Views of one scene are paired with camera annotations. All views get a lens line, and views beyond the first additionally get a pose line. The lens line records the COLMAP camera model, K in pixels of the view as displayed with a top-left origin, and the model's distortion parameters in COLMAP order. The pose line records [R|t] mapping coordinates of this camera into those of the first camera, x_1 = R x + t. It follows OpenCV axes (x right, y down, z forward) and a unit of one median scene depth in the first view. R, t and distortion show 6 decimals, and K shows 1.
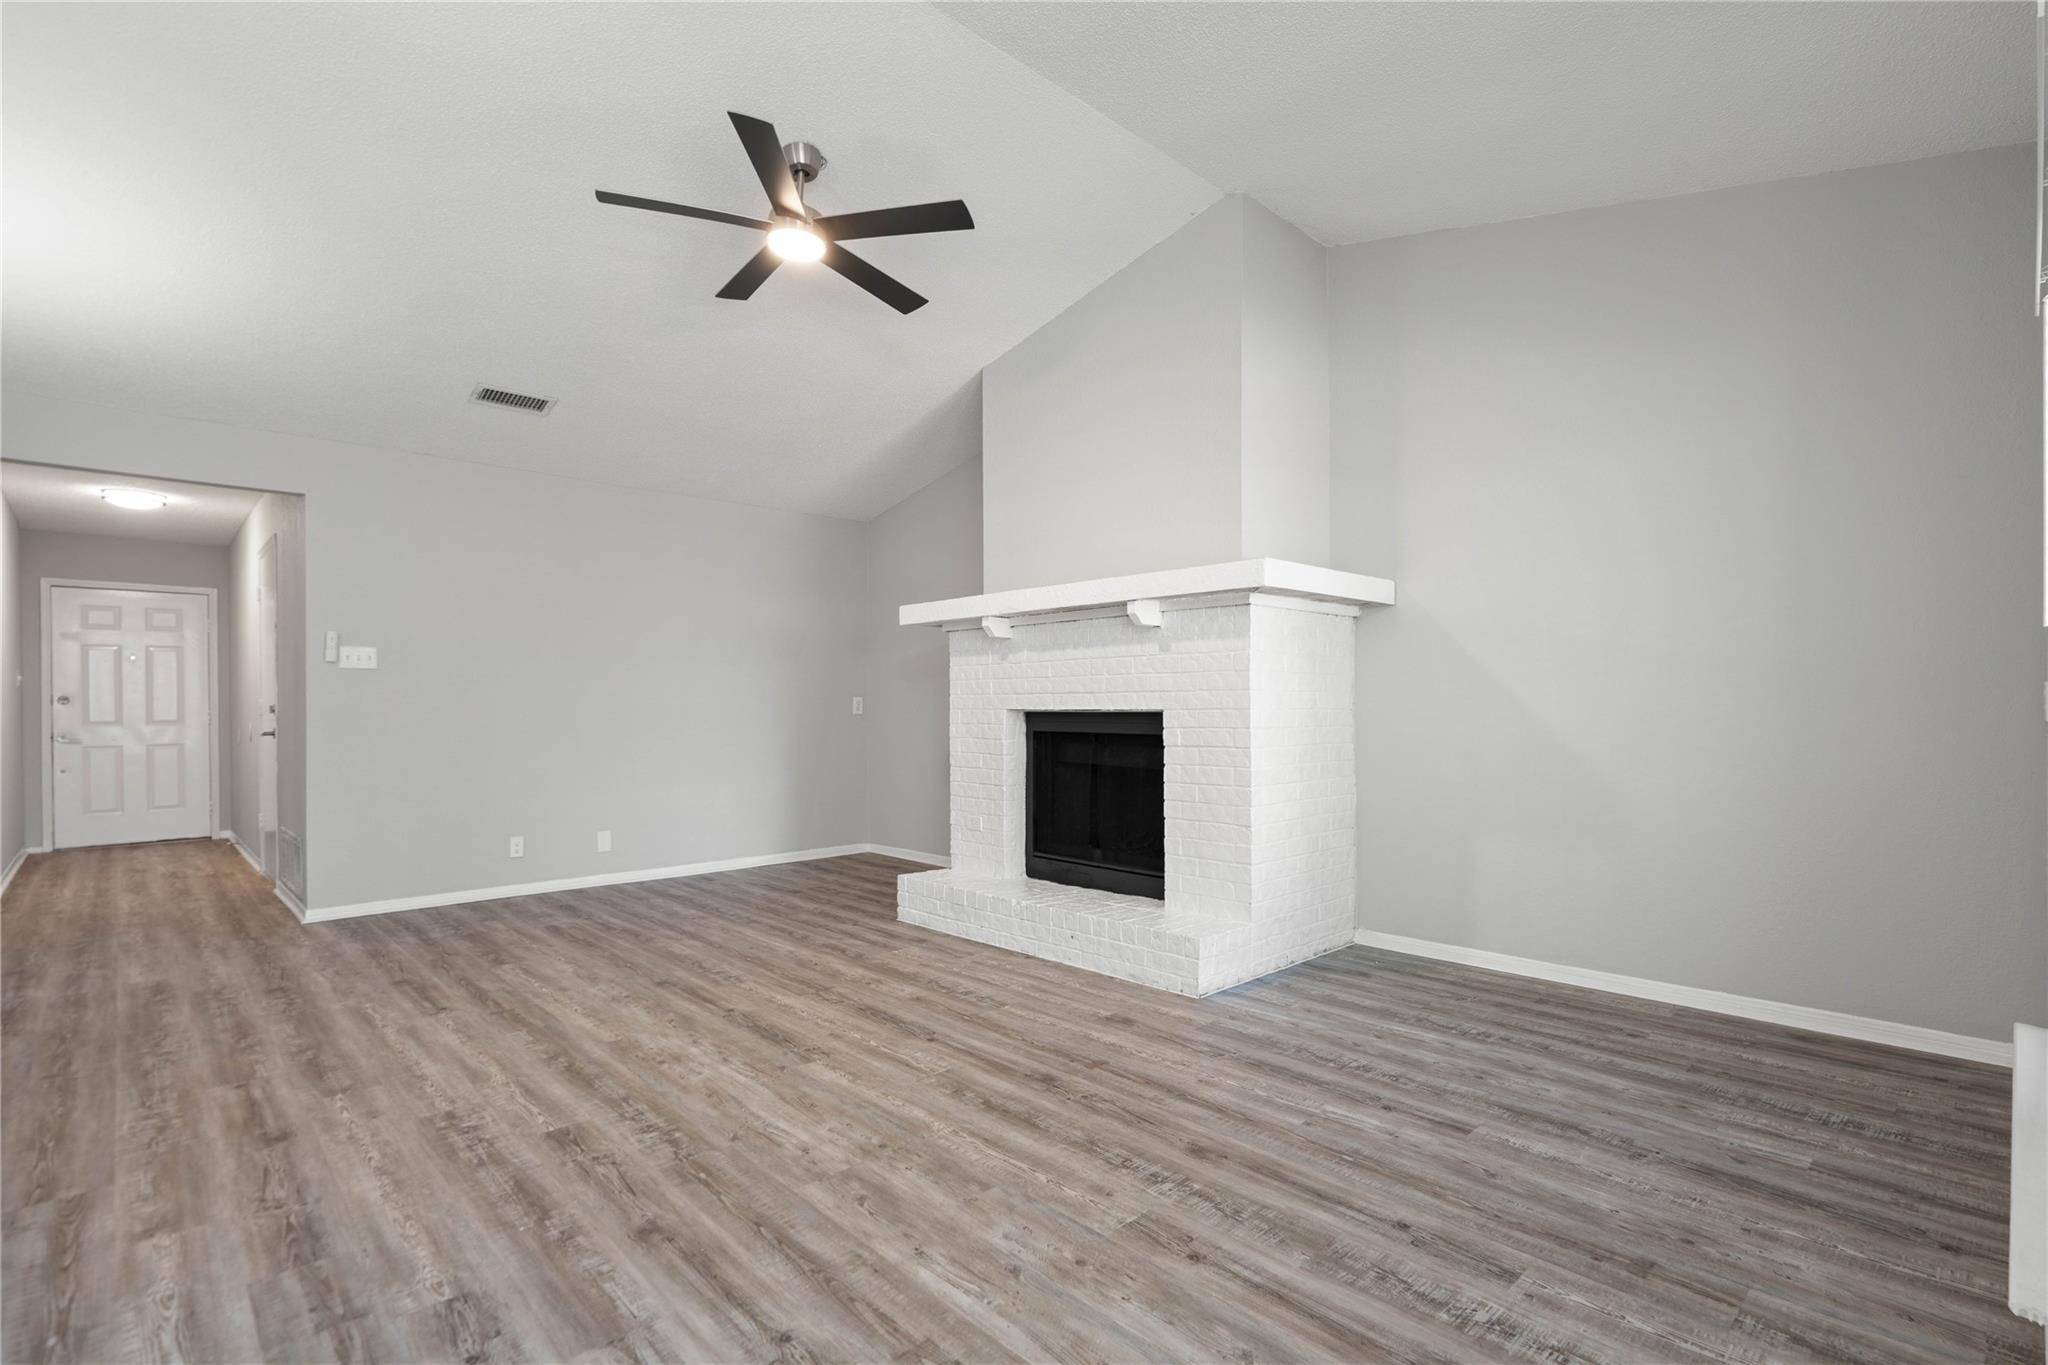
lens RADIAL K [[956.4, 0, 1024.5], [0, 956.4, 699.8], [0, 0, 1]] dist [0.001719, 0.000820]
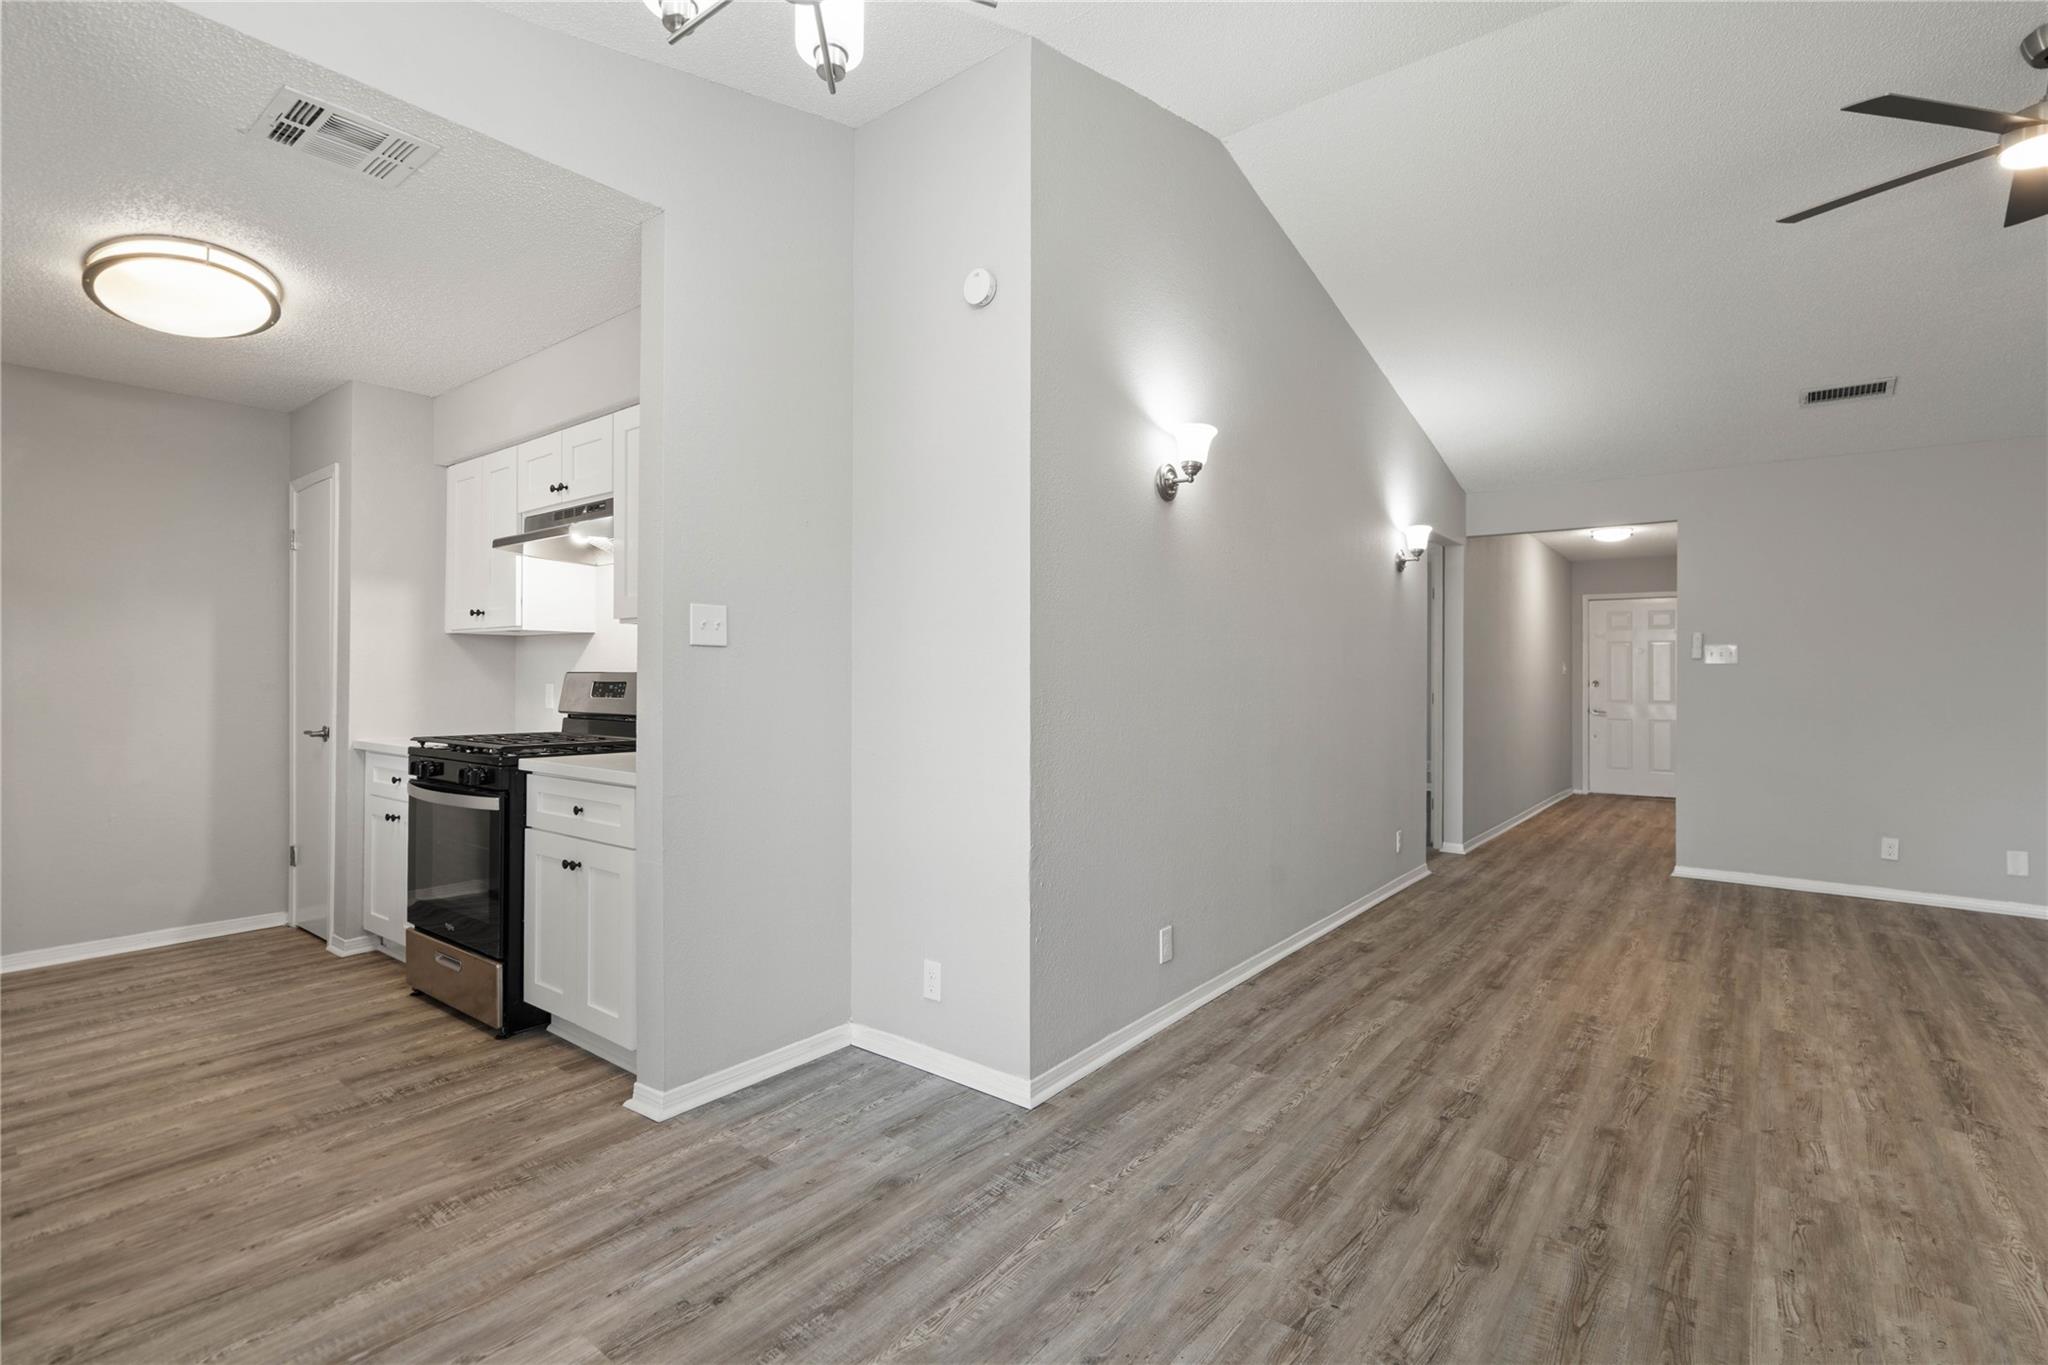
lens RADIAL K [[941.0, 0, 1039.5], [0, 941.0, 672.3], [0, 0, 1]] dist [-0.001032, 0.000202]
pose [[0.154603, 0.000562, -0.987976, 0.408924], [-0.003539, 0.999994, 0.000015, -0.028393], [0.987970, 0.003494, 0.154604, 0.035768]]
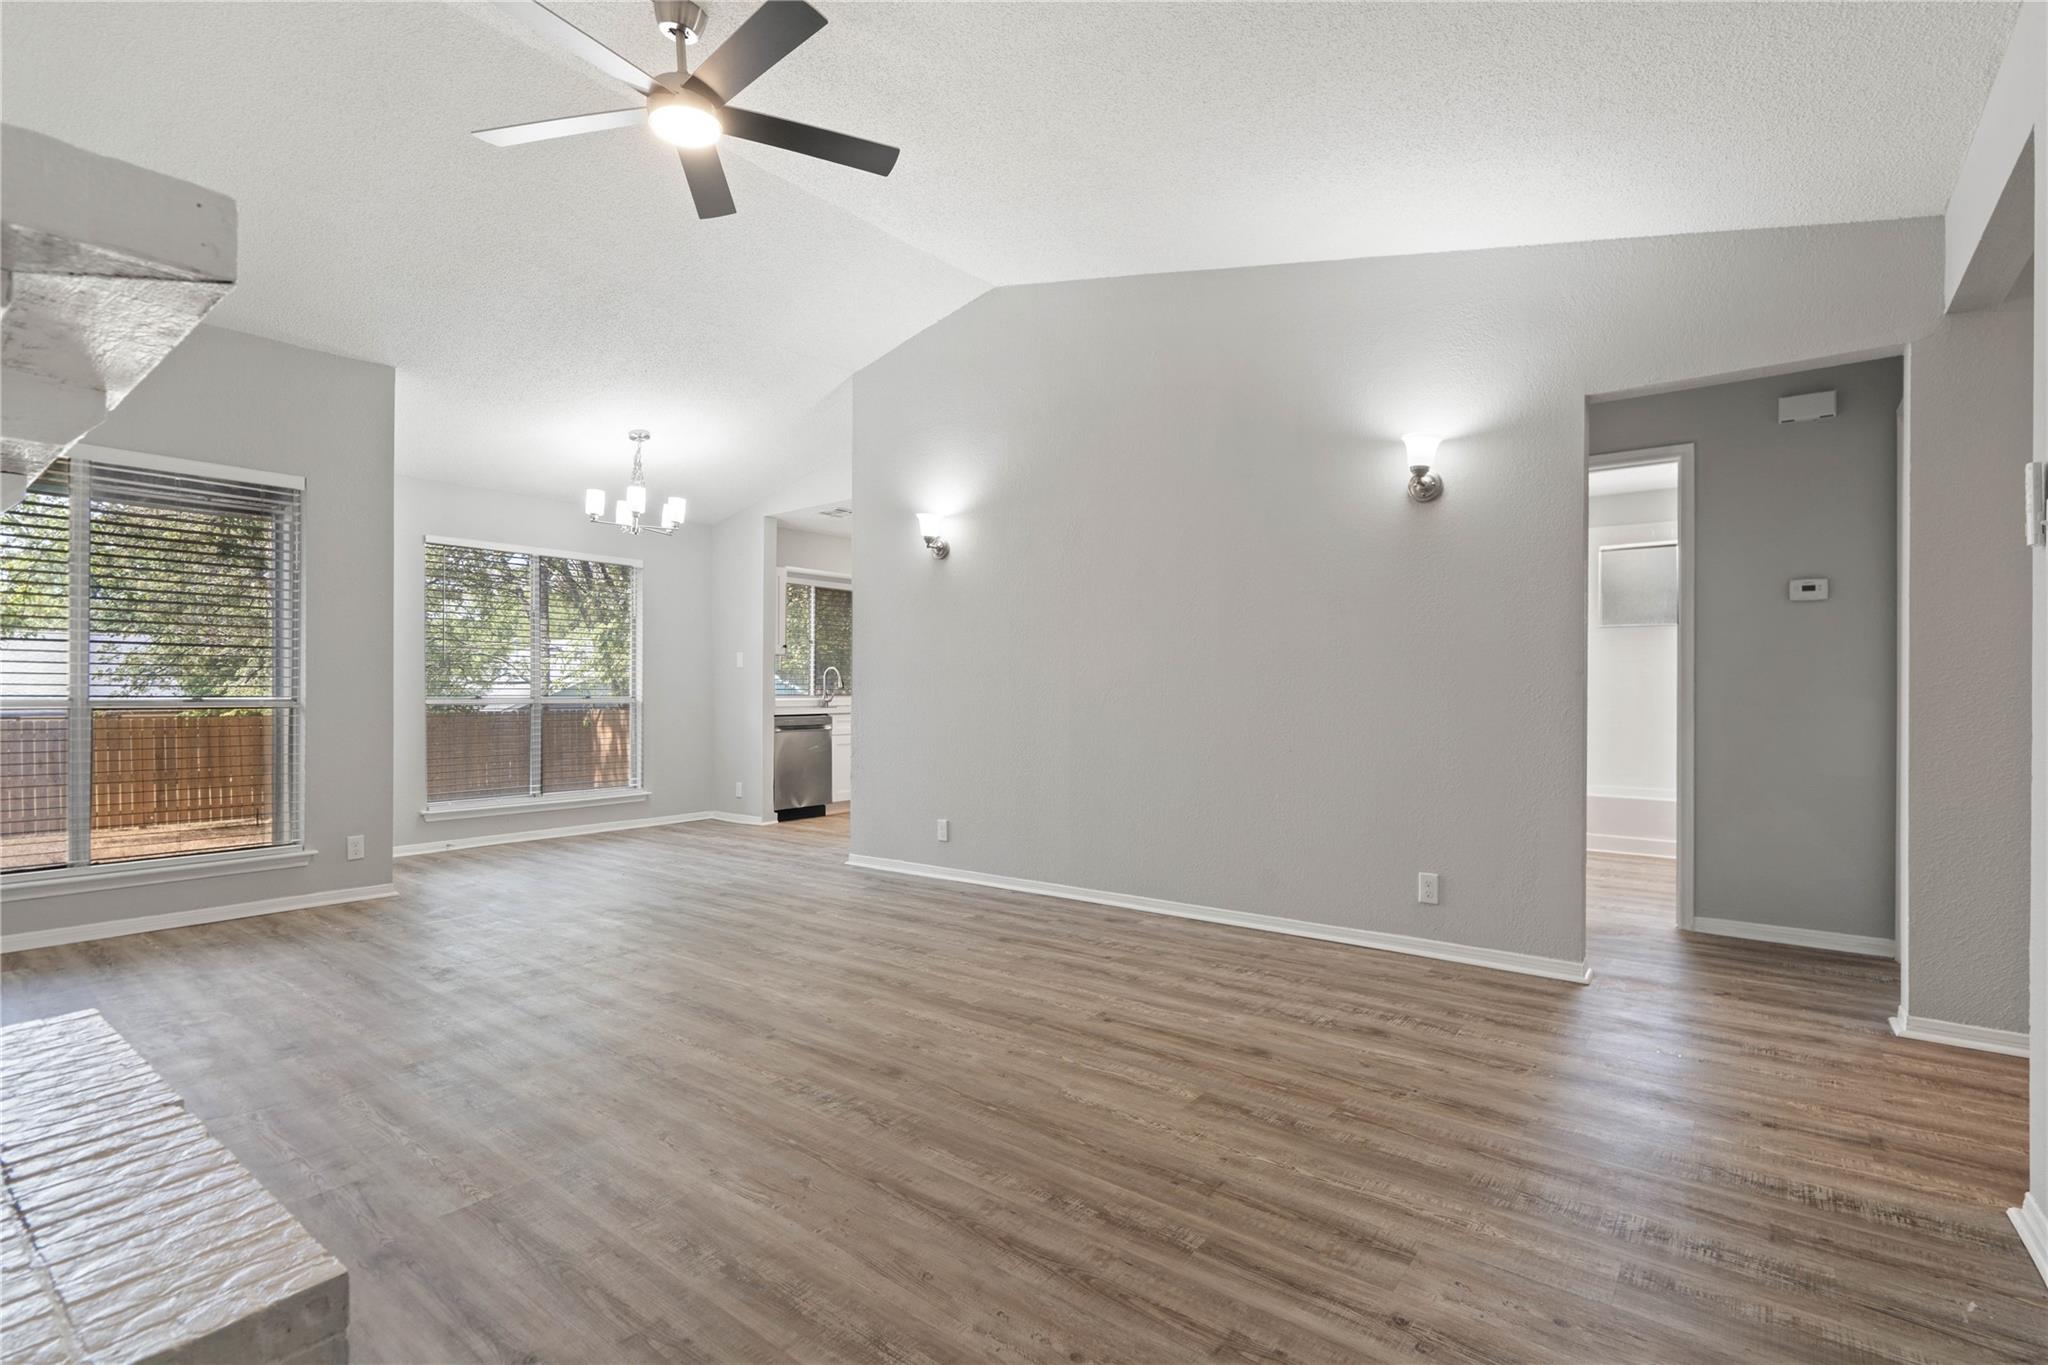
lens RADIAL K [[941.9, 0, 1036.4], [0, 941.9, 684.0], [0, 0, 1]] dist [-0.000194, 0.000373]
pose [[-0.987772, 0.003665, -0.155861, -0.403327], [0.005361, 0.999931, -0.010463, 0.021343], [0.155812, -0.011171, -0.987724, 1.827884]]
